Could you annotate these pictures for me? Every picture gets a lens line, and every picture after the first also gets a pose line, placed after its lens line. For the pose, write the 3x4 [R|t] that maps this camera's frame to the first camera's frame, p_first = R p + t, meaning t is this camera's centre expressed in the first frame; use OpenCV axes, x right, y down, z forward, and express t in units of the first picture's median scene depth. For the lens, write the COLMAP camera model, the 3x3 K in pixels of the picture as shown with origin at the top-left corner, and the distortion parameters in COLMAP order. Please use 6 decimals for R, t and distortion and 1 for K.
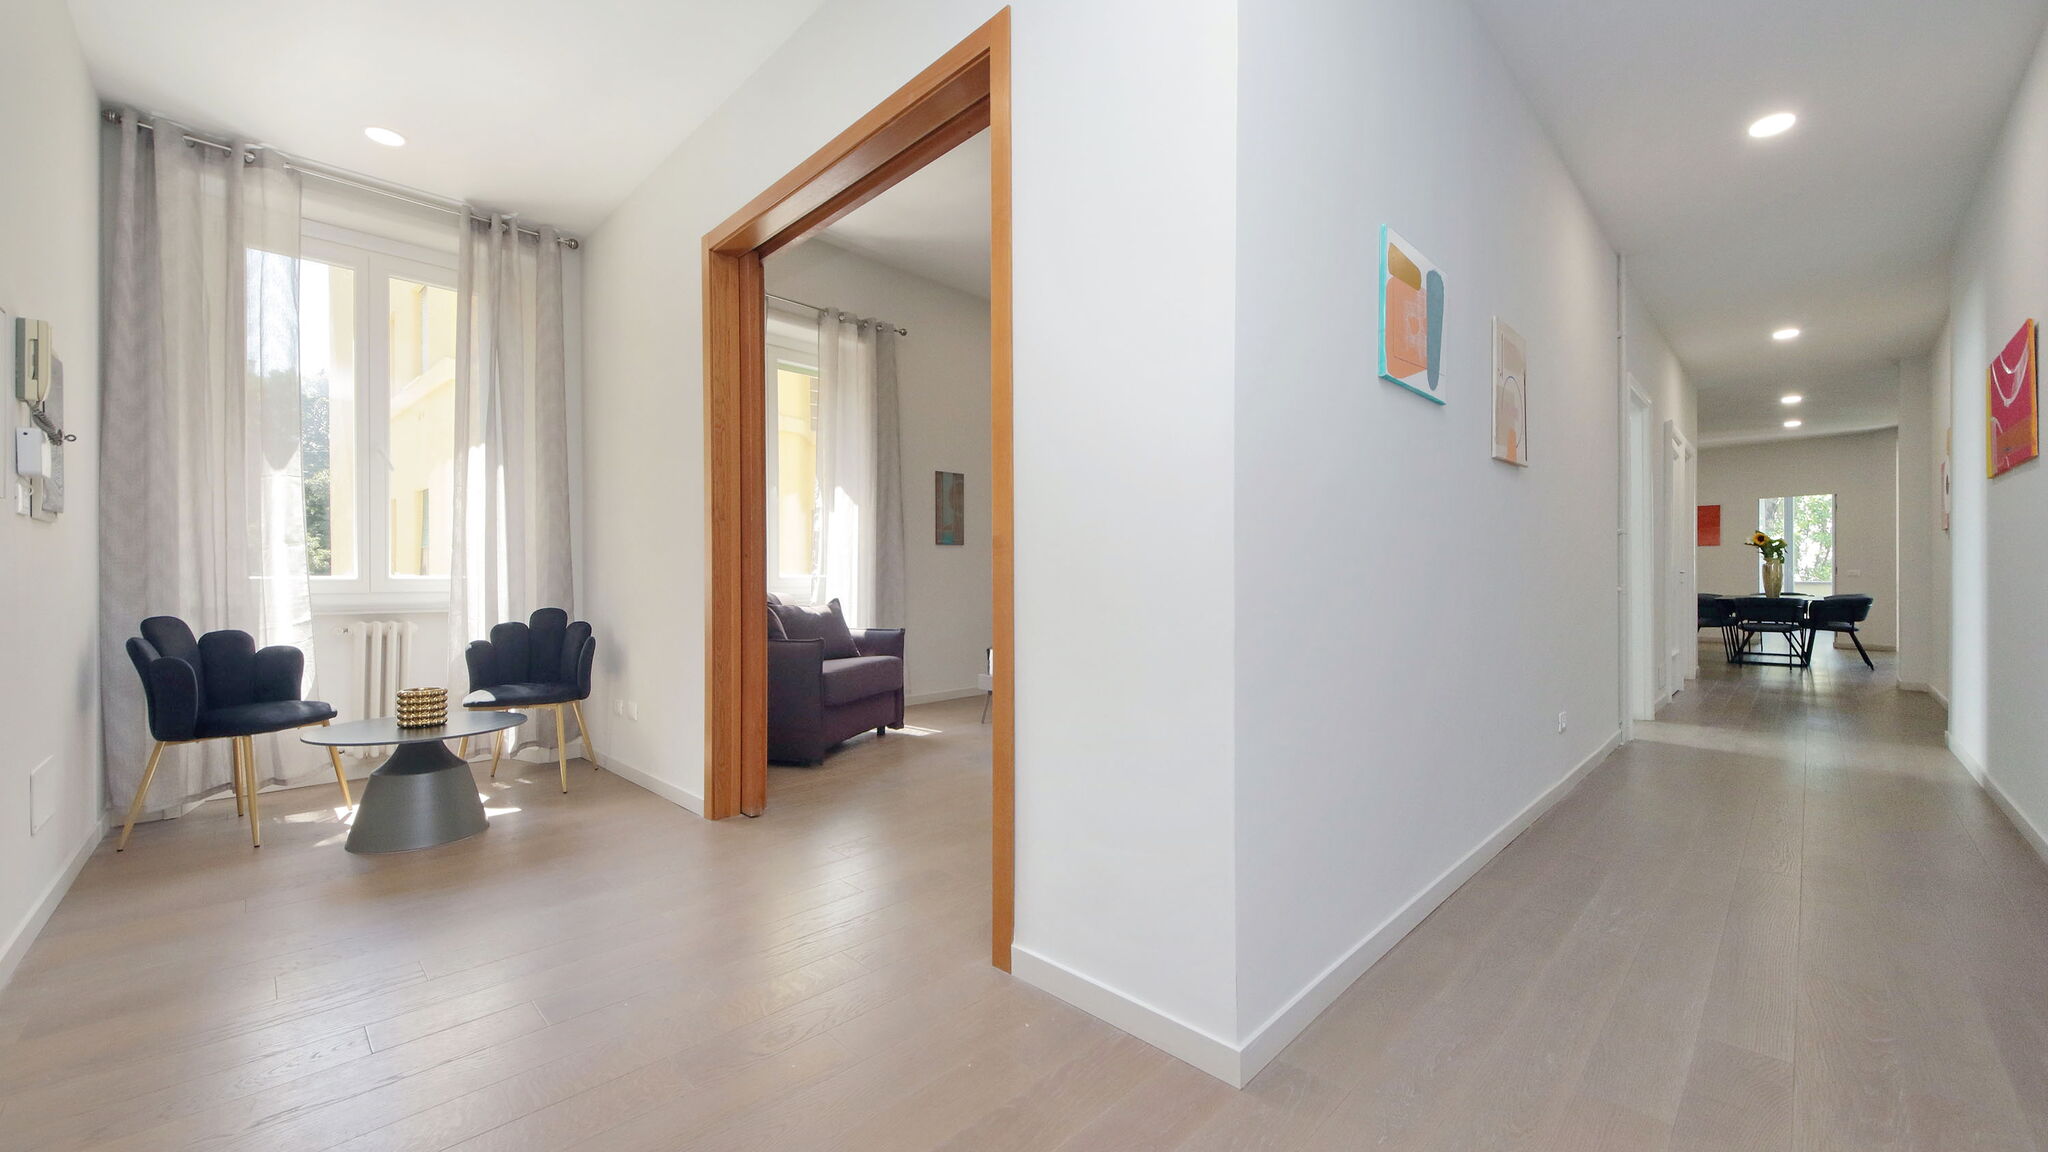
lens RADIAL K [[752.3, 0, 1042.0], [0, 752.3, 575.7], [0, 0, 1]] dist [0.000509, -0.002248]
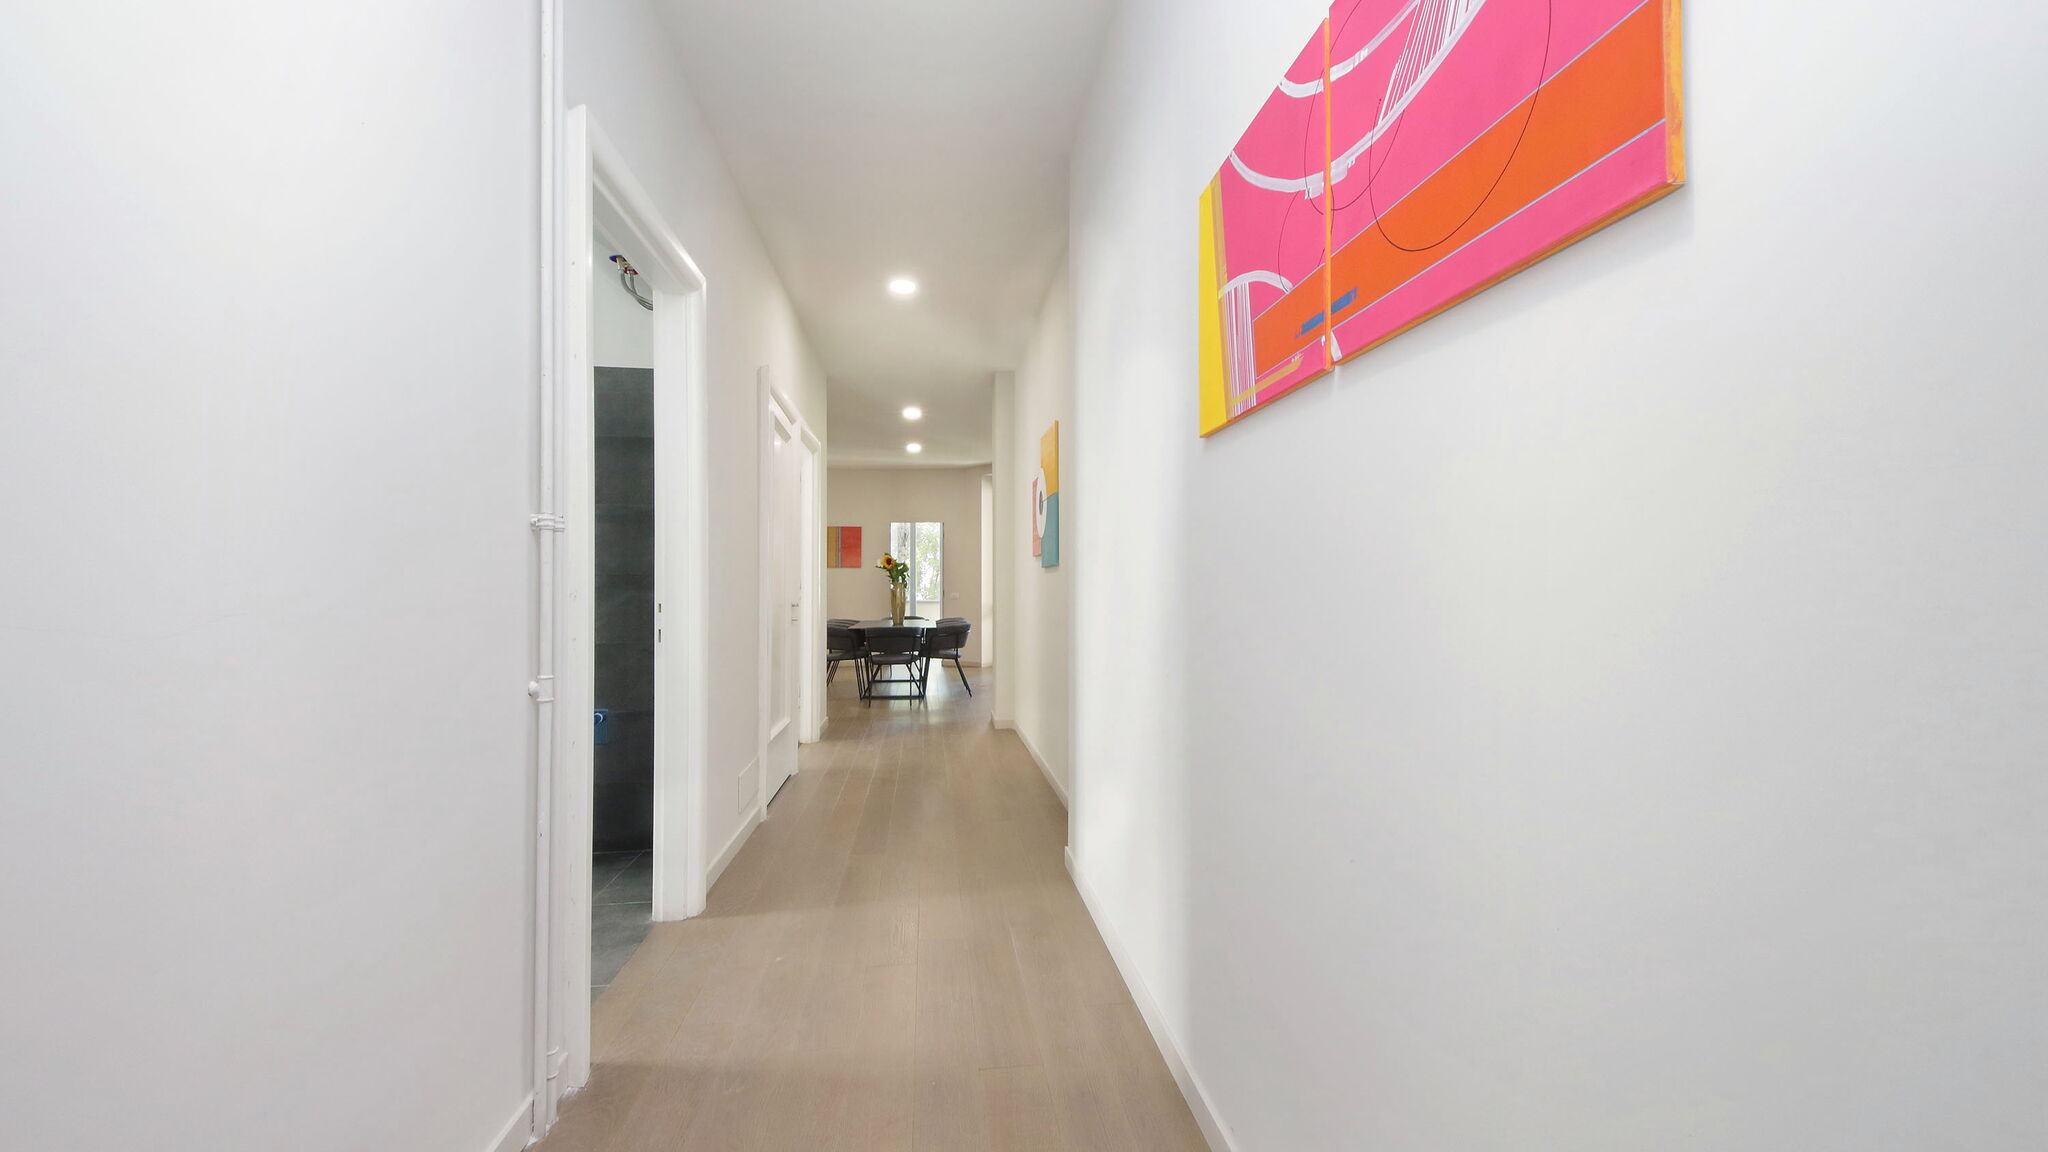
lens RADIAL K [[752.3, 0, 1023.6], [0, 752.3, 579.9], [0, 0, 1]] dist [0.000509, -0.002248]
pose [[0.602541, 0.011400, 0.798006, 0.319618], [-0.000453, 0.999903, -0.013942, -0.013758], [-0.798088, 0.008039, 0.602488, 0.310428]]
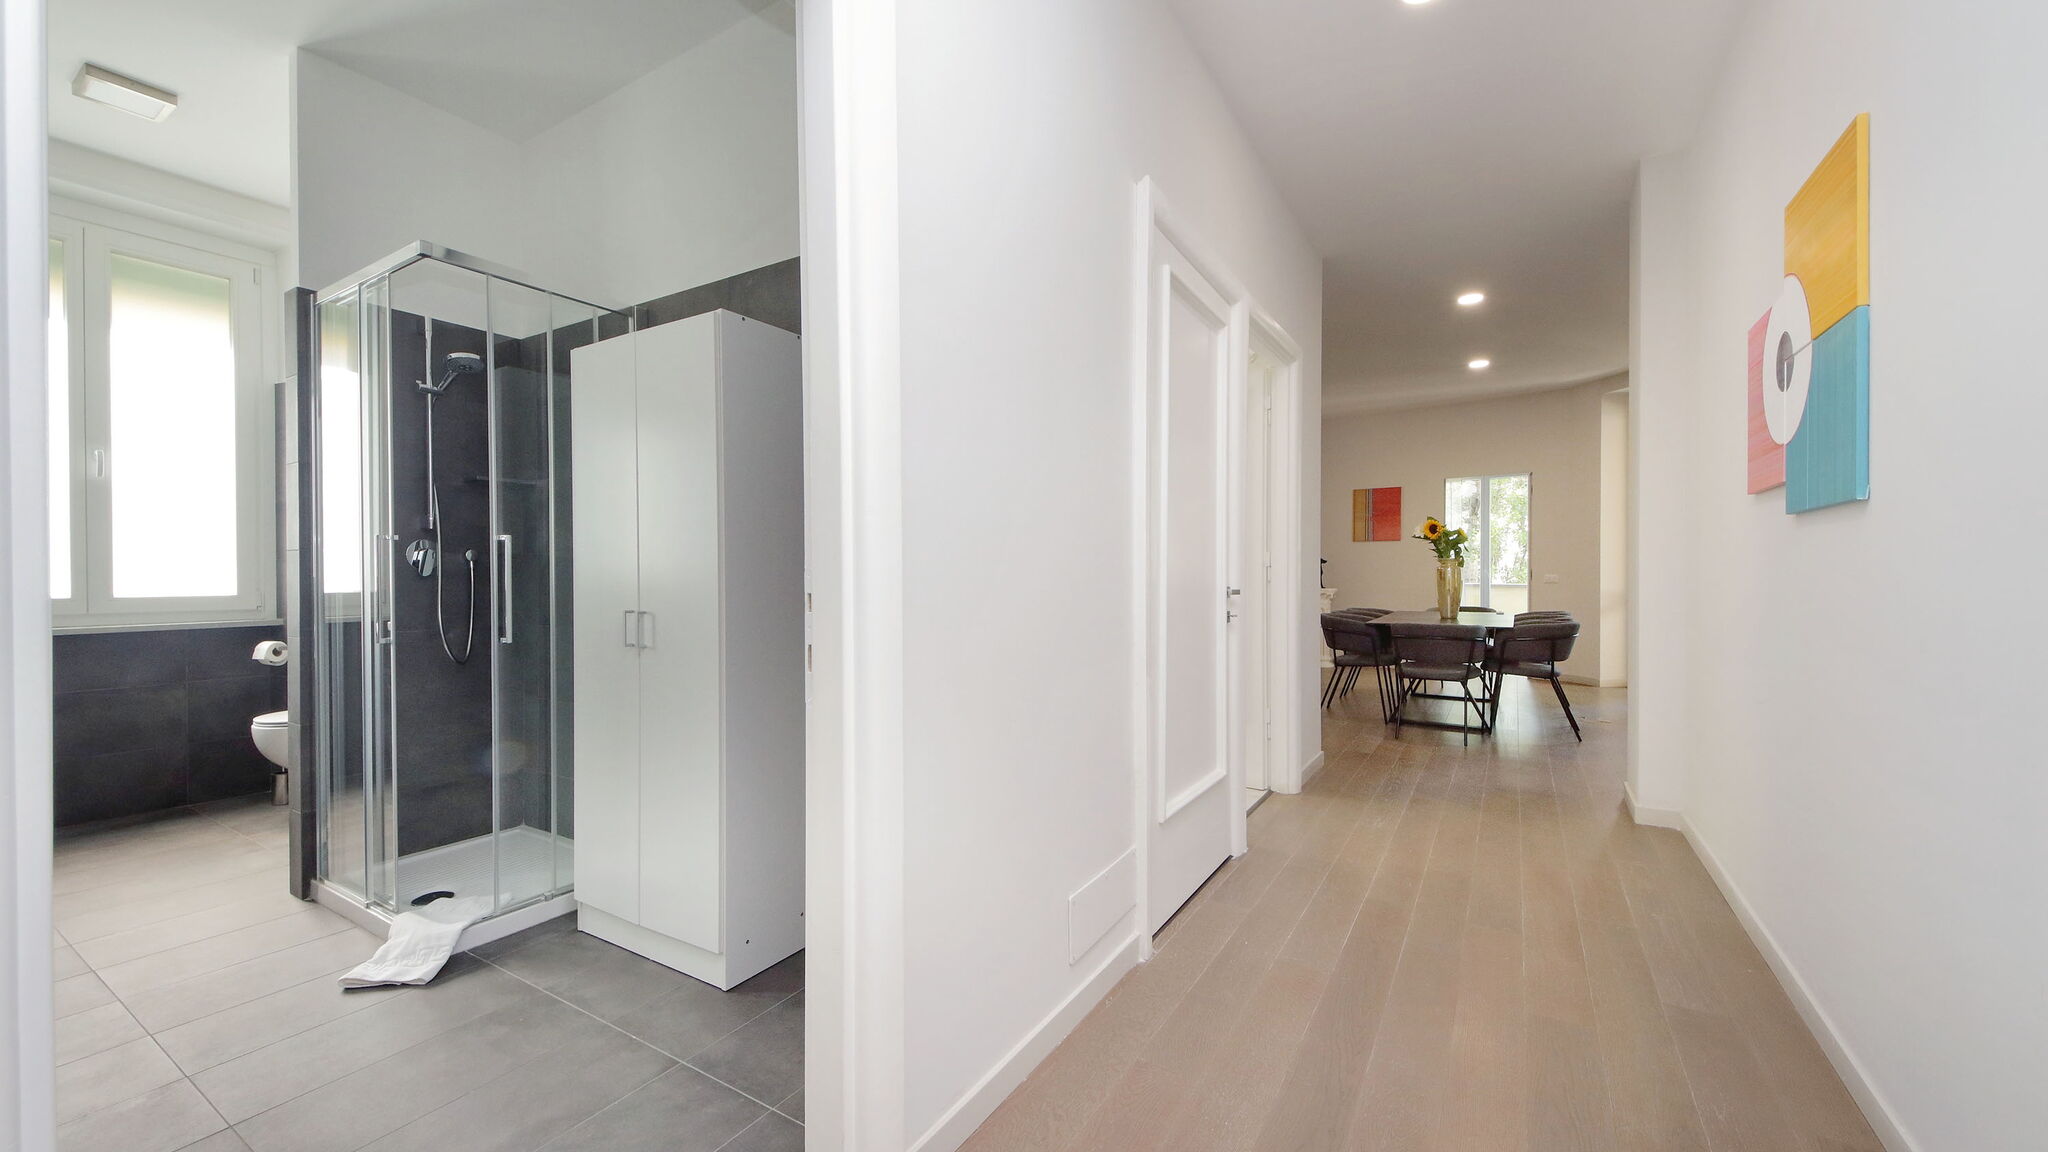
lens RADIAL K [[752.3, 0, 1021.1], [0, 752.3, 581.2], [0, 0, 1]] dist [0.000509, -0.002248]
pose [[0.976844, -0.005147, 0.213889, 0.481625], [0.002960, 0.999940, 0.010545, -0.011874], [-0.213930, -0.009667, 0.976801, 0.452891]]
